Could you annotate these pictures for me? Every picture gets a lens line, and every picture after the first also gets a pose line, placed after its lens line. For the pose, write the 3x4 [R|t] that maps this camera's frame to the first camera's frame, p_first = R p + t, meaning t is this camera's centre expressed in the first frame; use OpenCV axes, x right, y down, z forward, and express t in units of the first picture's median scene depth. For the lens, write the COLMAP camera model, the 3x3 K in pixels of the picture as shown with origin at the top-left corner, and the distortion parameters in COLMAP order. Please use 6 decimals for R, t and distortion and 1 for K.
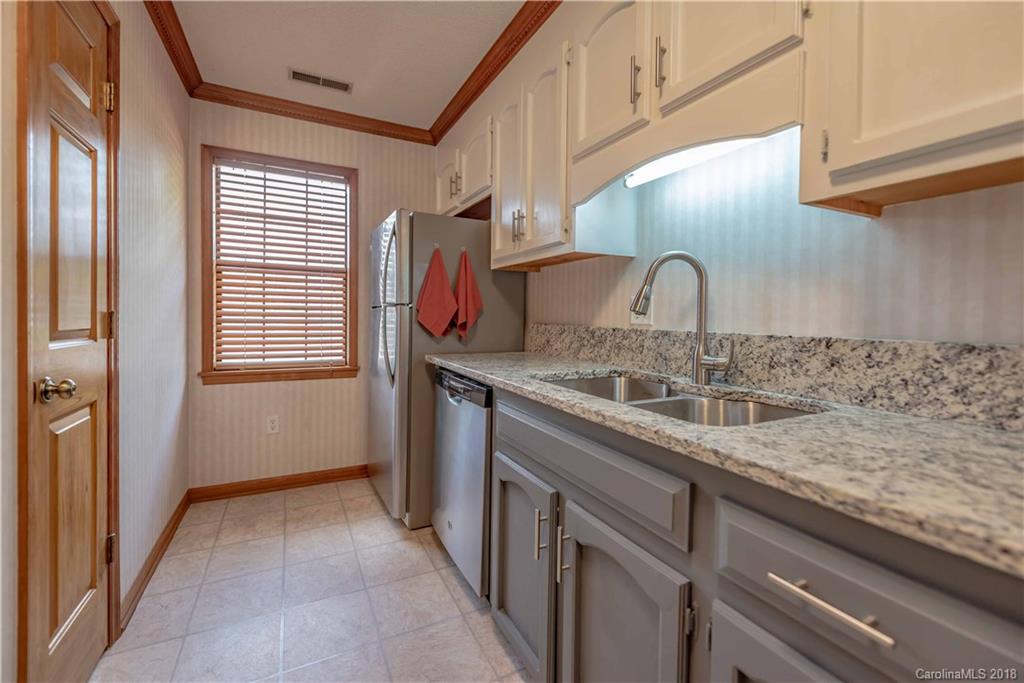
lens RADIAL K [[399.8, 0, 483.5], [0, 399.8, 322.3], [0, 0, 1]] dist [0.009142, -0.003813]
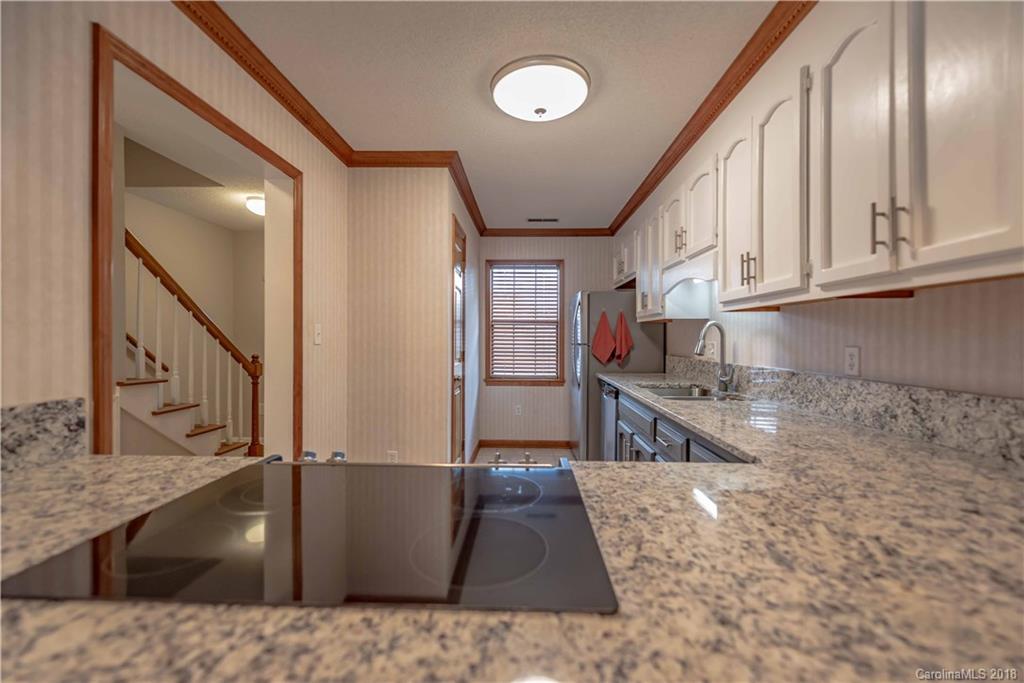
lens RADIAL K [[399.8, 0, 527.0], [0, 399.8, 338.1], [0, 0, 1]] dist [0.009142, -0.003813]
pose [[0.901981, -0.008382, -0.431694, 0.348503], [0.000889, 0.999845, -0.017556, -0.042741], [0.431774, 0.015451, 0.901849, -0.738037]]
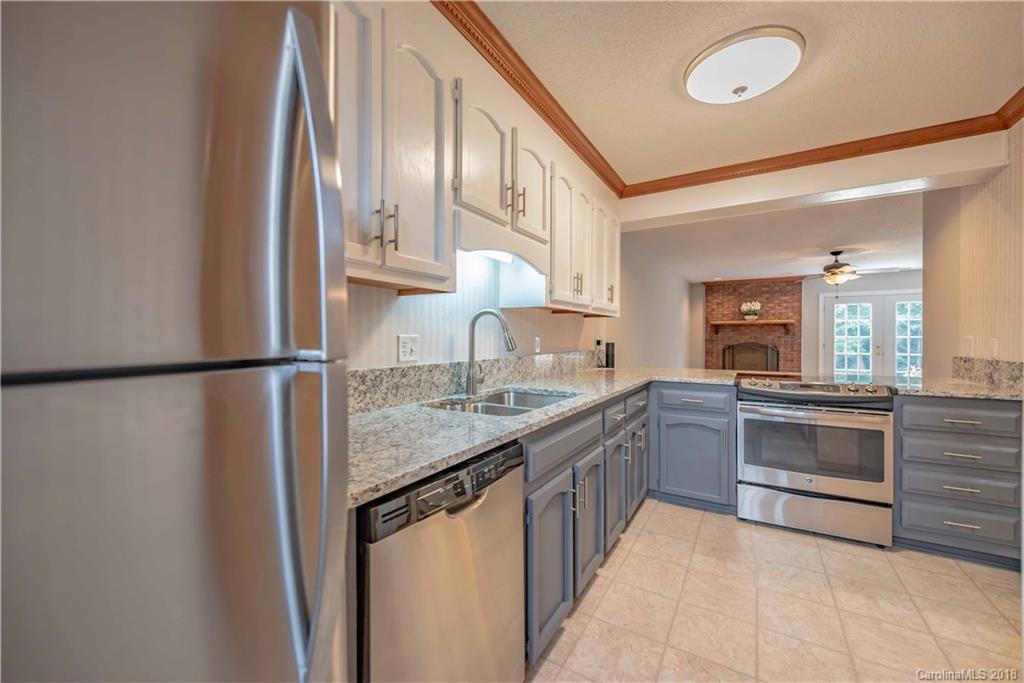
lens RADIAL K [[399.8, 0, 512.2], [0, 399.8, 337.9], [0, 0, 1]] dist [0.009142, -0.003813]
pose [[-0.536189, -0.023090, 0.843782, -0.557421], [0.002861, 0.999570, 0.029171, -0.074095], [-0.844093, 0.018055, -0.535893, 1.125678]]
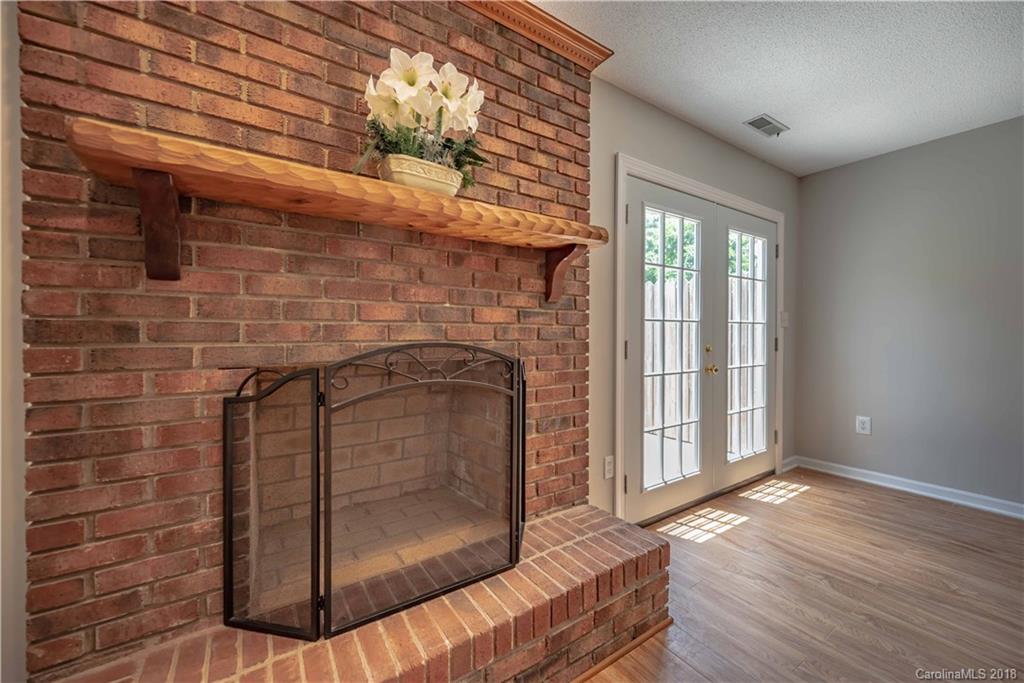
lens RADIAL K [[399.8, 0, 514.4], [0, 399.8, 340.2], [0, 0, 1]] dist [0.009142, -0.003813]
pose [[-0.988840, -0.013012, -0.148412, 1.524875], [-0.016426, 0.999627, 0.021796, 0.076479], [0.148073, 0.023991, -0.988685, -2.456498]]
